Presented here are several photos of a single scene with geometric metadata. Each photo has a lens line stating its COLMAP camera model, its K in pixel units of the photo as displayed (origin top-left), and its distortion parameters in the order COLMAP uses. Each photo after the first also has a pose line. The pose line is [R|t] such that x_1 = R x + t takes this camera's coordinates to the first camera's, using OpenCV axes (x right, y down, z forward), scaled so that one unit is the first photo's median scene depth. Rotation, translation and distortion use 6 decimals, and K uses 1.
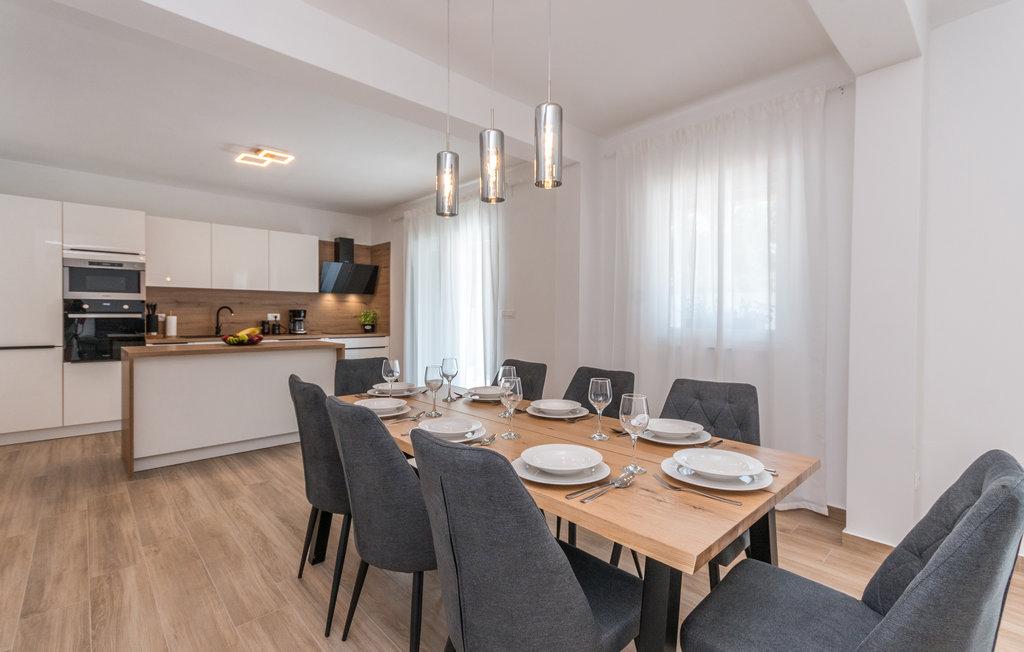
lens RADIAL K [[448.4, 0, 516.8], [0, 448.4, 319.5], [0, 0, 1]] dist [0.001670, -0.000105]
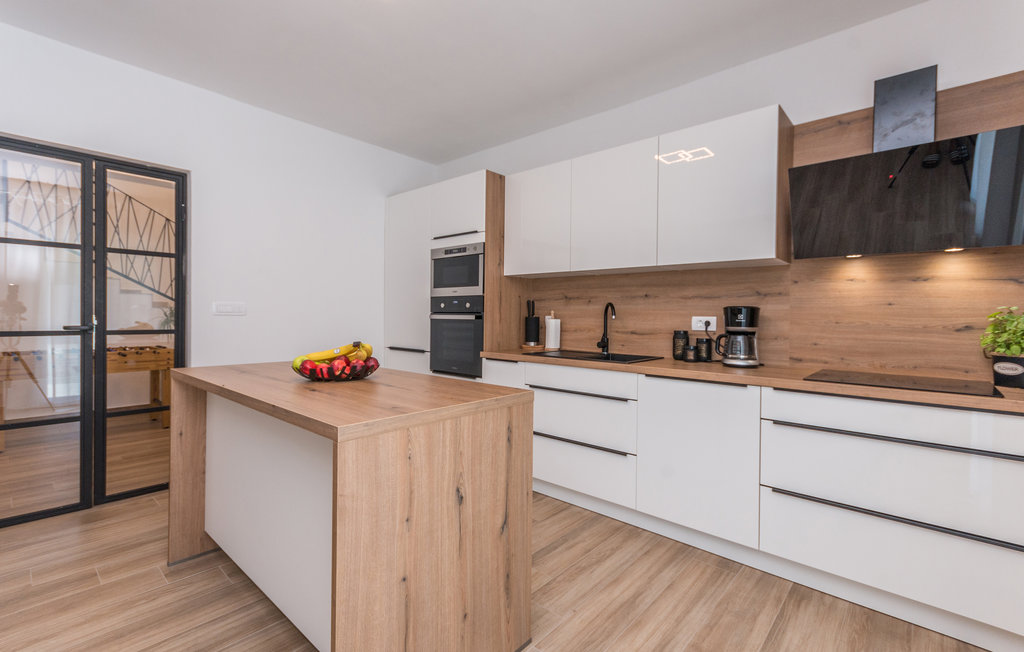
lens RADIAL K [[458.0, 0, 515.3], [0, 458.0, 319.2], [0, 0, 1]] dist [0.002613, -0.000064]
pose [[0.077448, 0.006447, -0.996976, -0.096240], [-0.022250, 0.999741, 0.004736, -0.008985], [0.996748, 0.021816, 0.077571, 0.885979]]
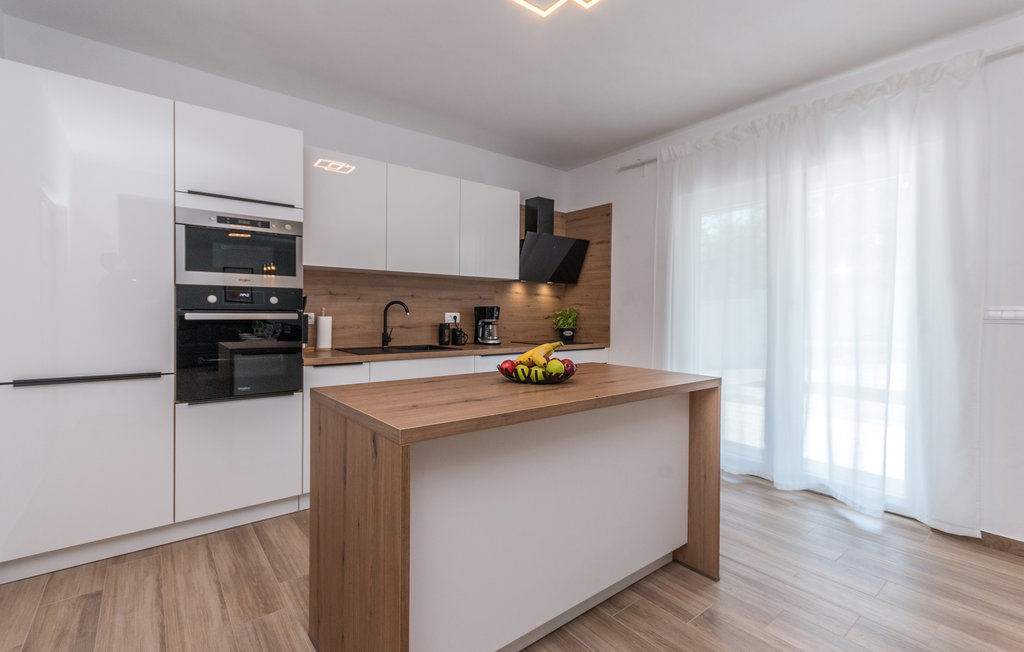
lens RADIAL K [[458.0, 0, 515.3], [0, 458.0, 319.2], [0, 0, 1]] dist [0.002613, -0.000064]
pose [[0.996327, 0.005187, -0.085472, -0.454902], [-0.004910, 0.999982, 0.003450, -0.007001], [0.085488, -0.003018, 0.996335, 0.398824]]
